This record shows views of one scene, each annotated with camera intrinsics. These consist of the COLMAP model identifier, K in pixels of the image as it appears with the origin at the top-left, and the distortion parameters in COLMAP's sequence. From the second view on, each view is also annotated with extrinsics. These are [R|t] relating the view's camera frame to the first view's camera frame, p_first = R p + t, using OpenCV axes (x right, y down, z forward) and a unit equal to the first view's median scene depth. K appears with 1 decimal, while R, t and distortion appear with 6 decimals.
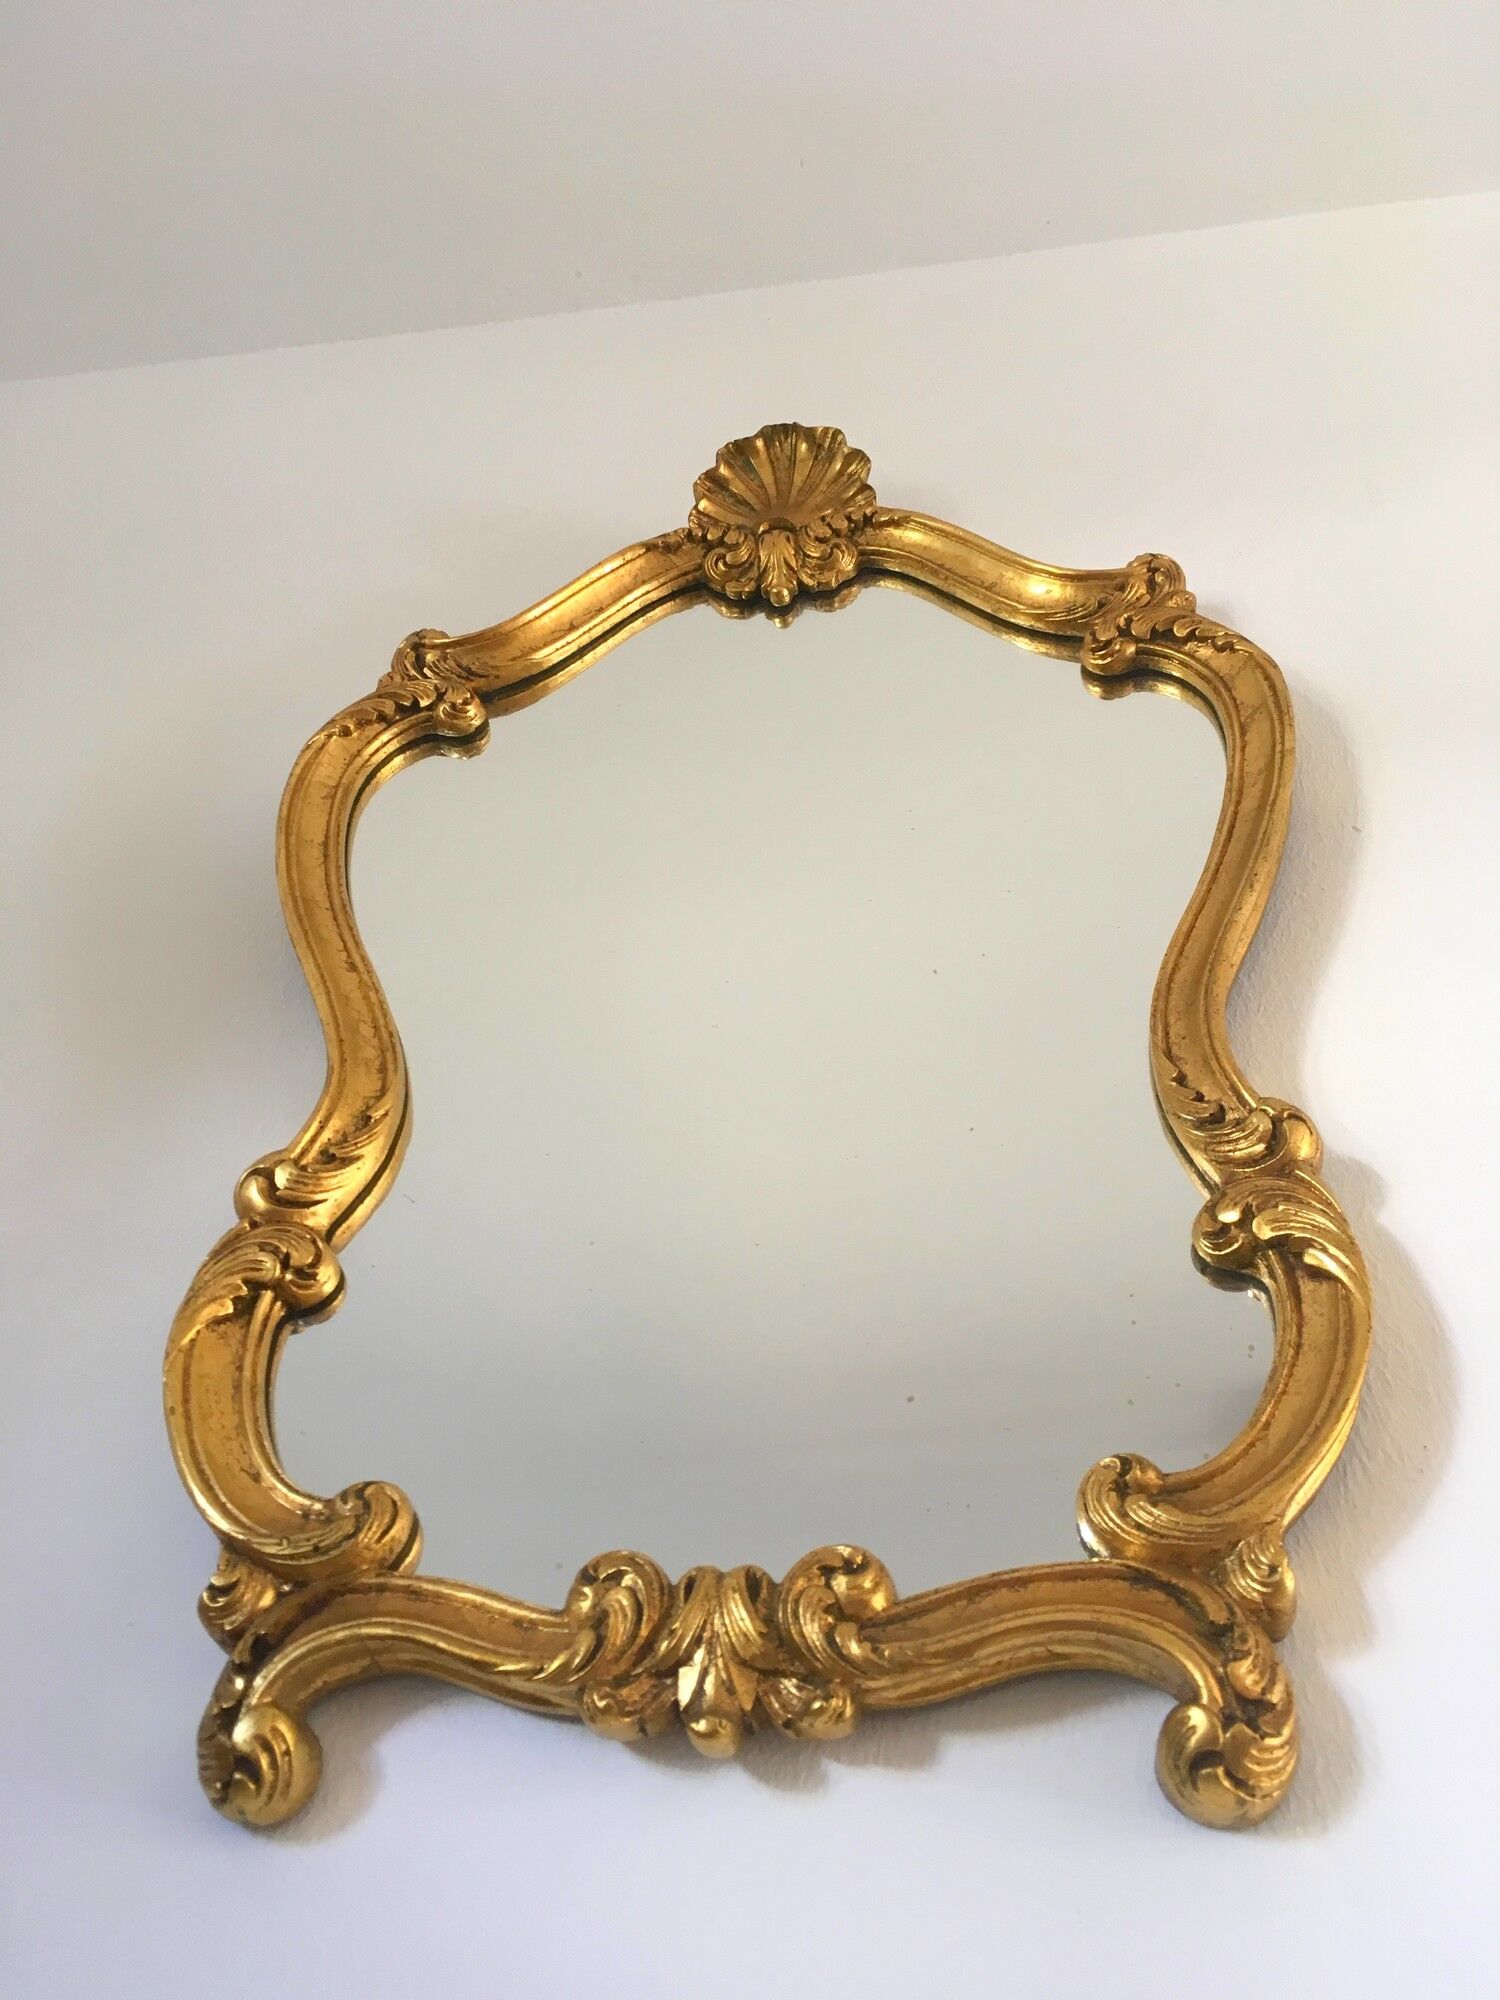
lens RADIAL K [[1669.4, 0, 750.3], [0, 1669.4, 1001.5], [0, 0, 1]] dist [-0.001699, -0.012435]
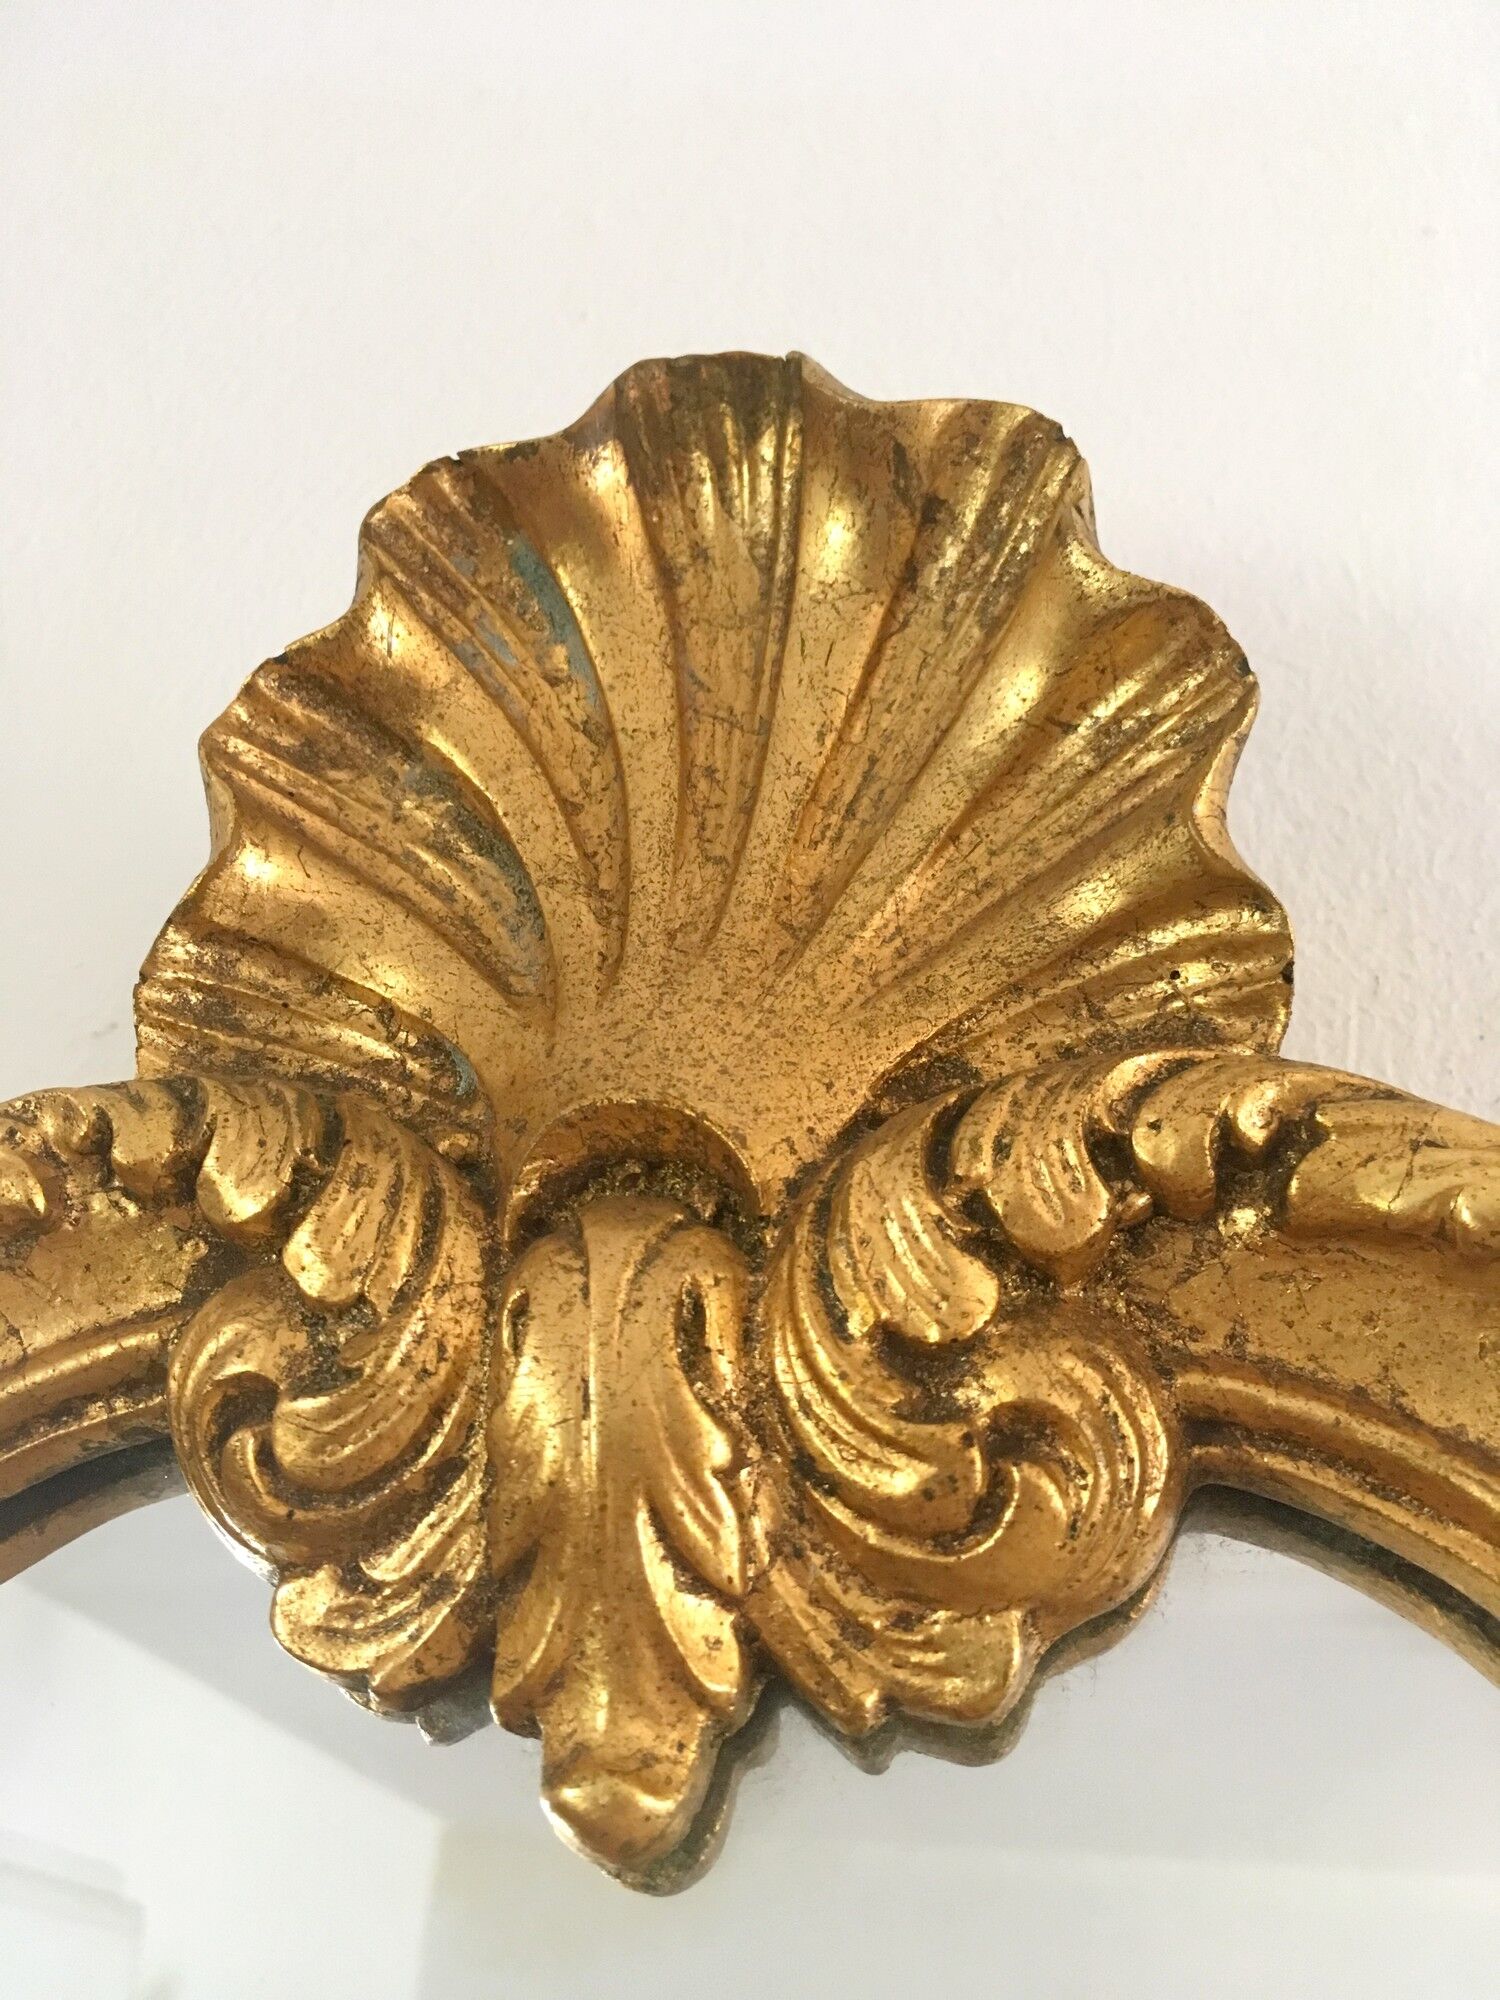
lens RADIAL K [[1669.4, 0, 751.6], [0, 1669.4, 1000.9], [0, 0, 1]] dist [-0.001699, -0.012435]
pose [[0.999027, 0.026598, -0.035185, 0.030483], [-0.019338, 0.981092, 0.192572, -0.318509], [0.039642, -0.191704, 0.980652, 0.825346]]
